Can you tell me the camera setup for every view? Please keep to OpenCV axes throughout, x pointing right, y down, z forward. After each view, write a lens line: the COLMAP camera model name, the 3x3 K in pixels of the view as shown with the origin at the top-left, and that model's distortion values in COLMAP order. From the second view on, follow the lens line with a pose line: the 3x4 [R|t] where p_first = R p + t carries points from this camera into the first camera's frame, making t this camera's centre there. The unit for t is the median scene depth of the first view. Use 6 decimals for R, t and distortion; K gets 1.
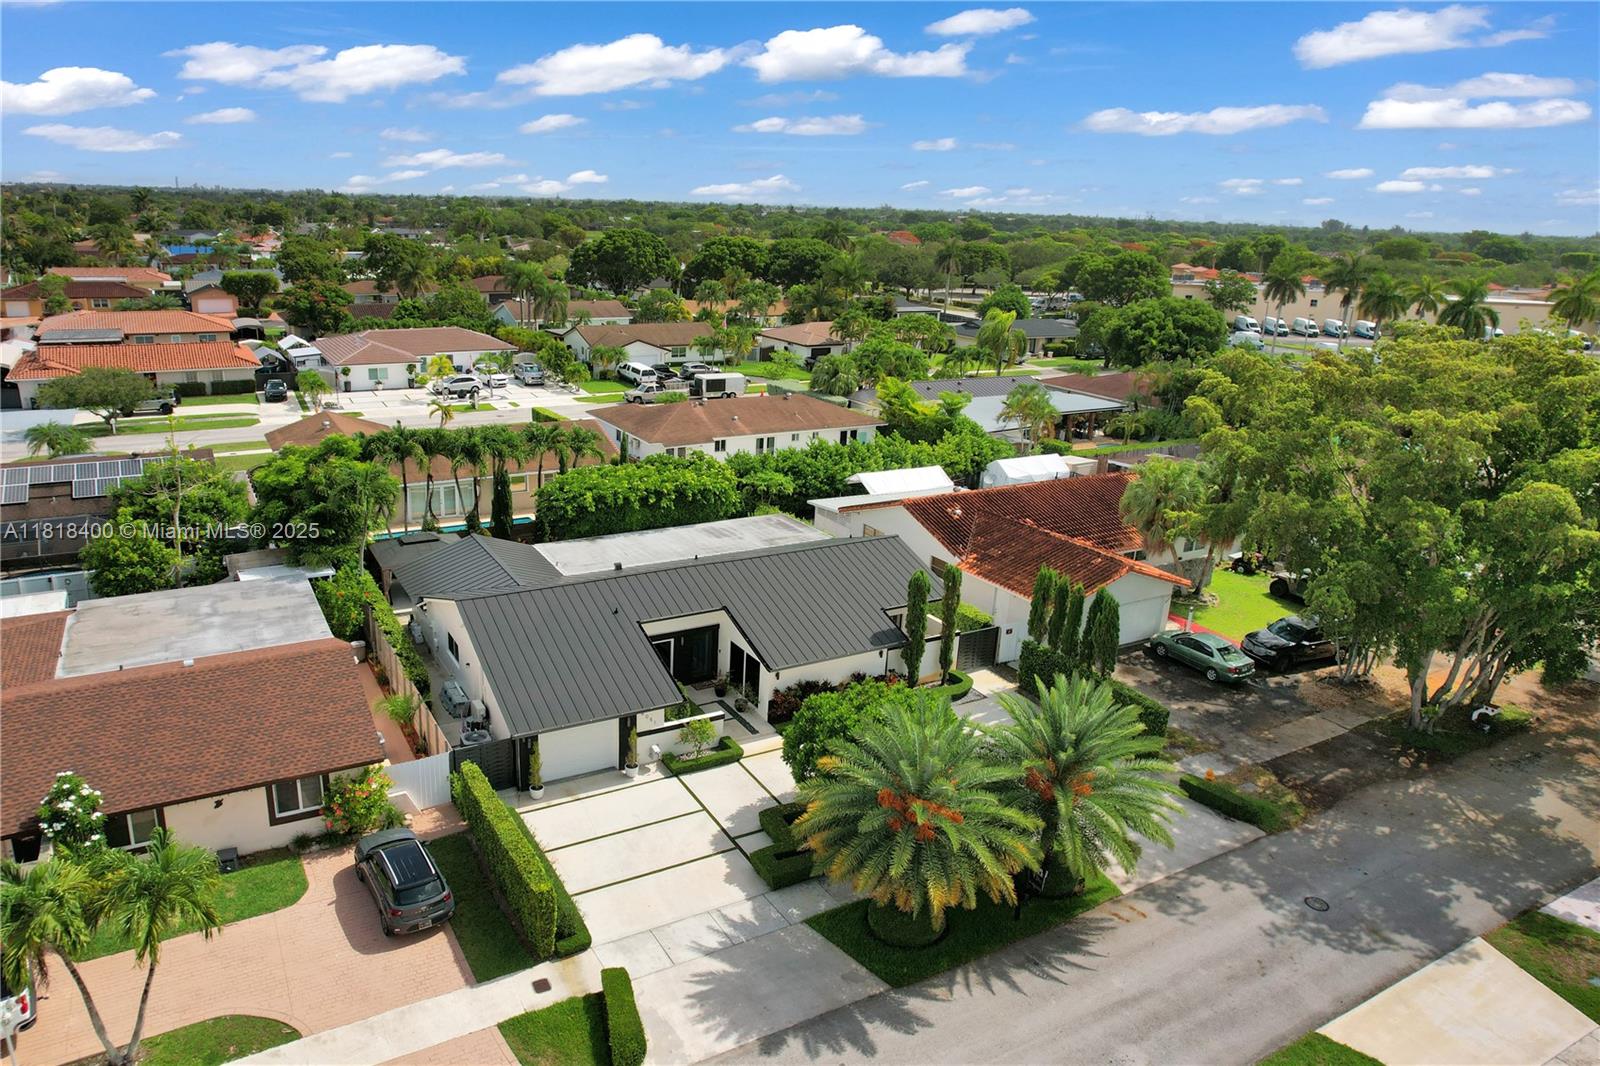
lens RADIAL K [[1064.7, 0, 748.3], [0, 1064.7, 600.6], [0, 0, 1]] dist [-0.047953, 0.001726]
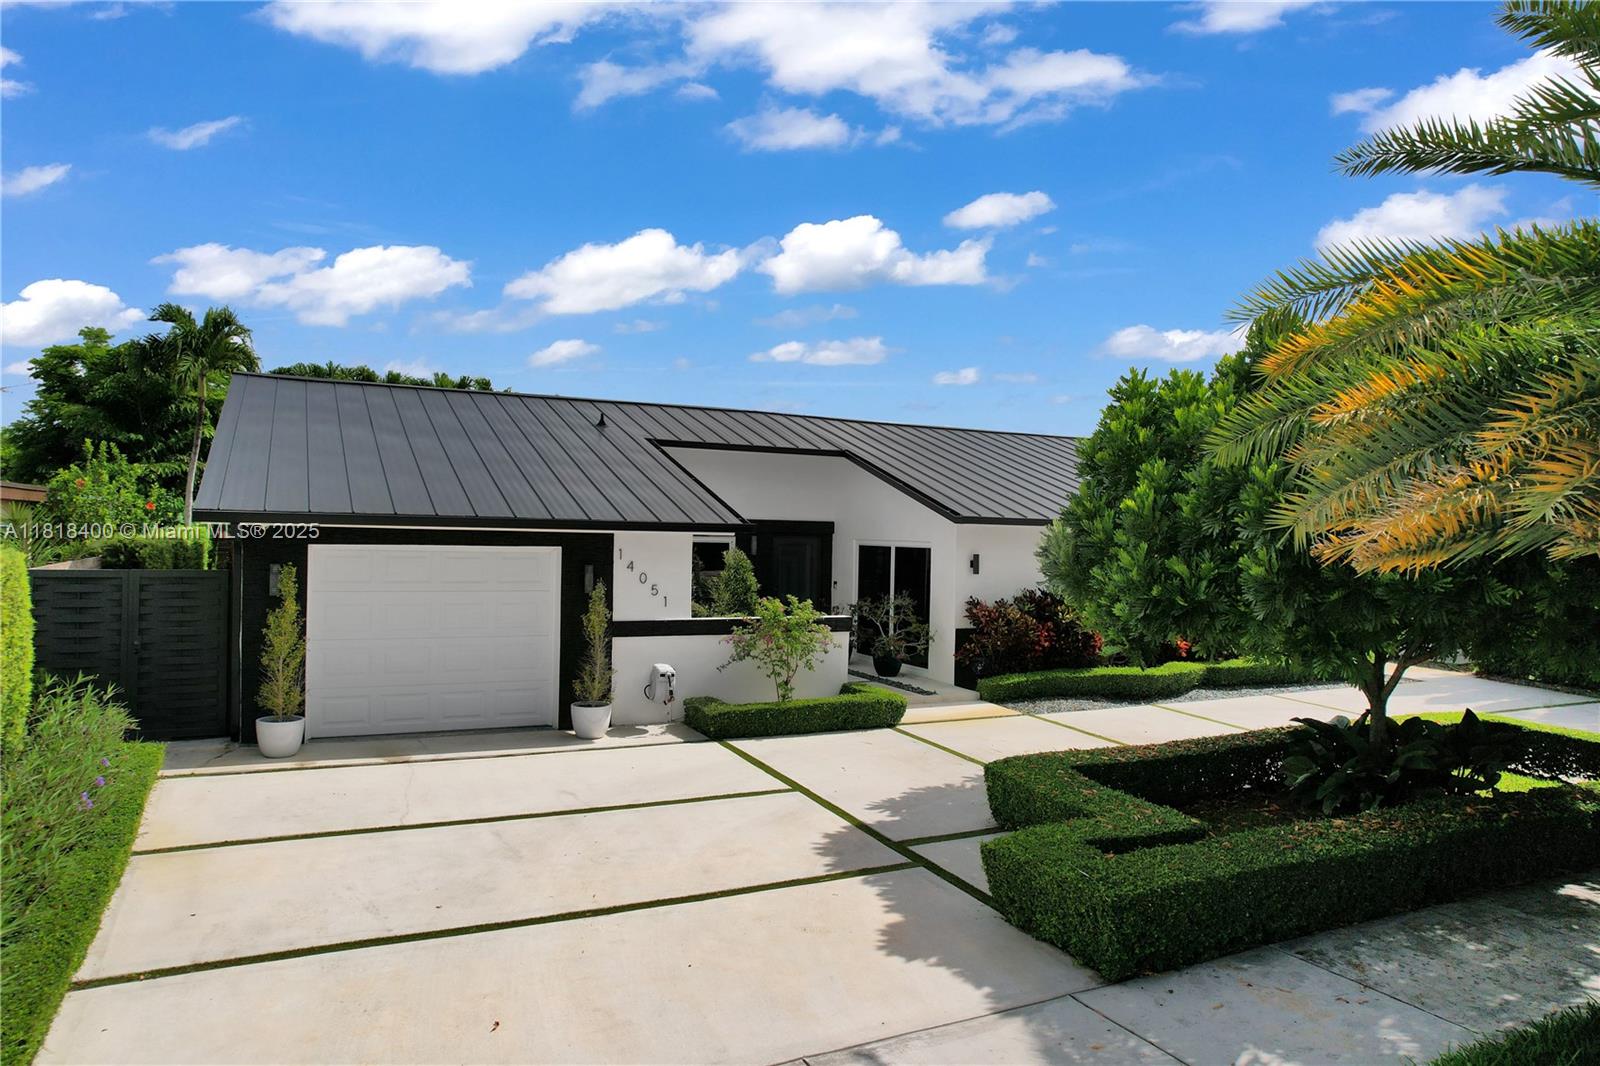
lens RADIAL K [[1040.5, 0, 801.6], [0, 1040.5, 514.3], [0, 0, 1]] dist [-0.090289, 0.082240]
pose [[0.998826, -0.013584, -0.046496, -0.020708], [-0.005203, 0.924231, -0.381798, 0.196127], [0.048160, 0.381592, 0.923075, 0.575652]]
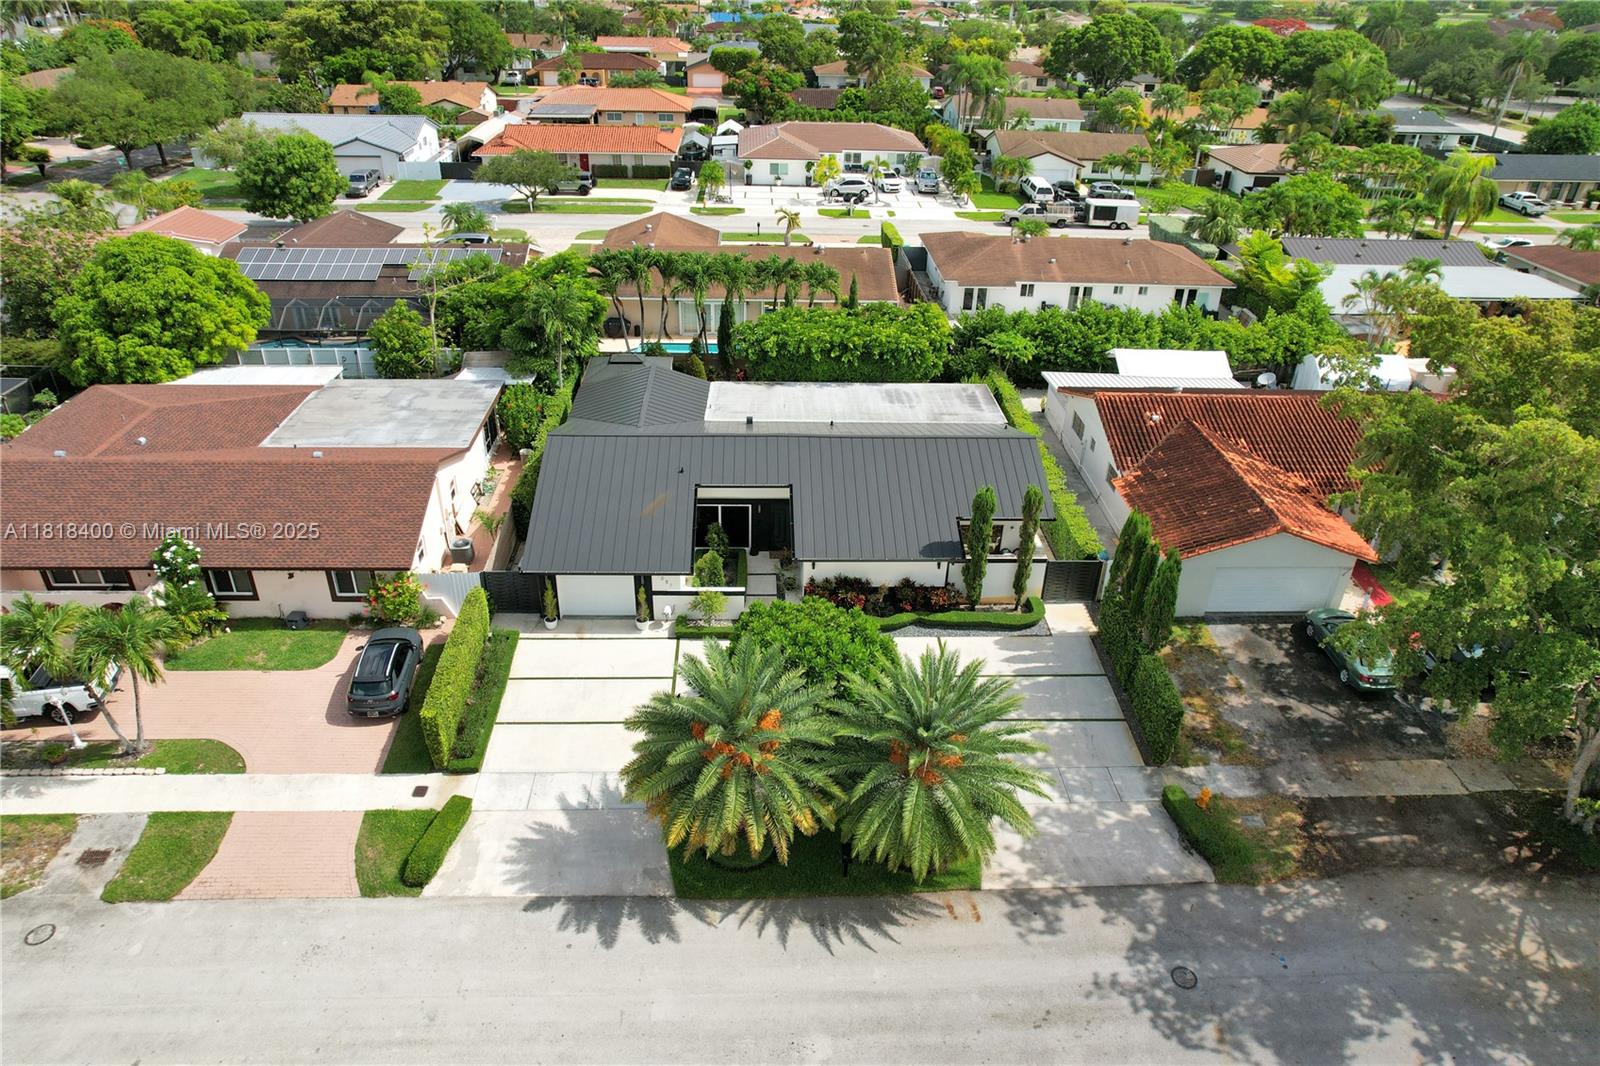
lens RADIAL K [[1055.8, 0, 802.1], [0, 1055.8, 571.7], [0, 0, 1]] dist [-0.071769, 0.063069]
pose [[0.893168, 0.226034, -0.388793, 0.378650], [-0.154912, 0.966240, 0.205869, -0.116844], [0.422201, -0.123647, 0.898030, 0.101604]]
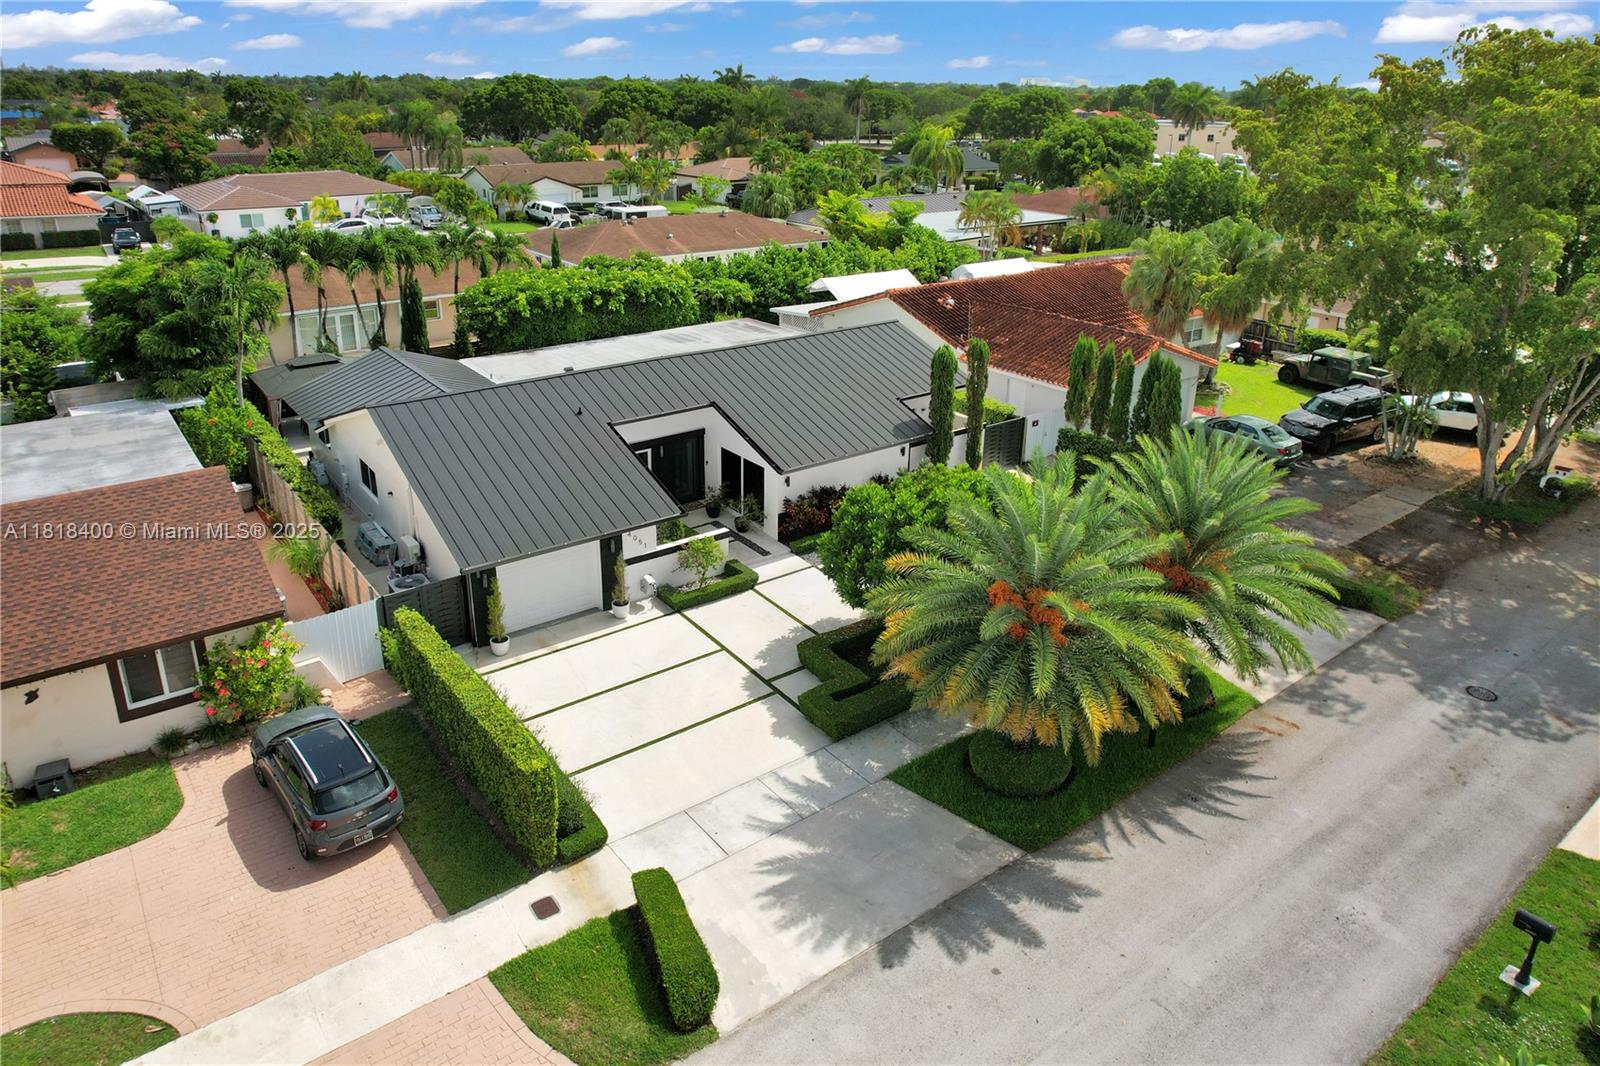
lens RADIAL K [[1040.5, 0, 801.6], [0, 1040.5, 514.3], [0, 0, 1]] dist [-0.090289, 0.082240]
pose [[0.988418, -0.072192, 0.133487, -0.065334], [0.066894, 0.996800, 0.043761, 0.057941], [-0.136219, -0.034325, 0.990084, 0.206439]]
